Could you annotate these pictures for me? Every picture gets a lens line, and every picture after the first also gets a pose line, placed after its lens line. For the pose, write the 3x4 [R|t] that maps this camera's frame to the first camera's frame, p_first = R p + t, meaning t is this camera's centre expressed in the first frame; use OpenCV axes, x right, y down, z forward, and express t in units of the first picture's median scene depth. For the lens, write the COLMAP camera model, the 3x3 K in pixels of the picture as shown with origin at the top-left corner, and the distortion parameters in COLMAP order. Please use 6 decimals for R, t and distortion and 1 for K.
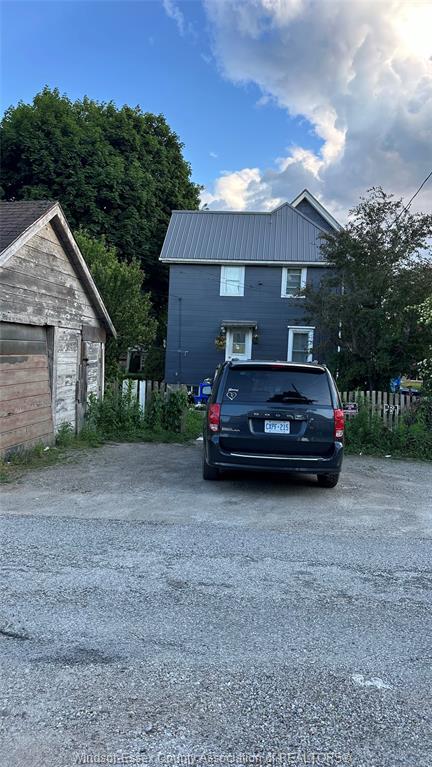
lens RADIAL K [[531.8, 0, 216.0], [0, 531.8, 383.5], [0, 0, 1]] dist [0.119430, -0.166118]
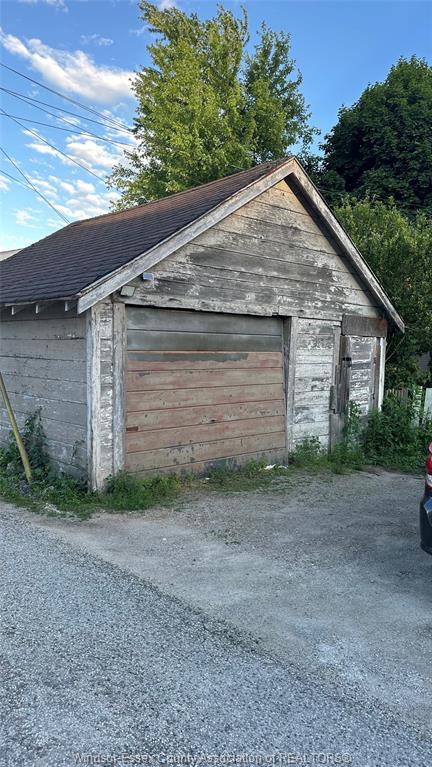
lens RADIAL K [[531.8, 0, 216.0], [0, 531.8, 383.5], [0, 0, 1]] dist [0.119430, -0.166118]
pose [[0.763588, 0.039268, -0.644508, 0.125838], [-0.042819, 0.999031, 0.010138, -0.008939], [0.644282, 0.019856, 0.764530, 0.298173]]
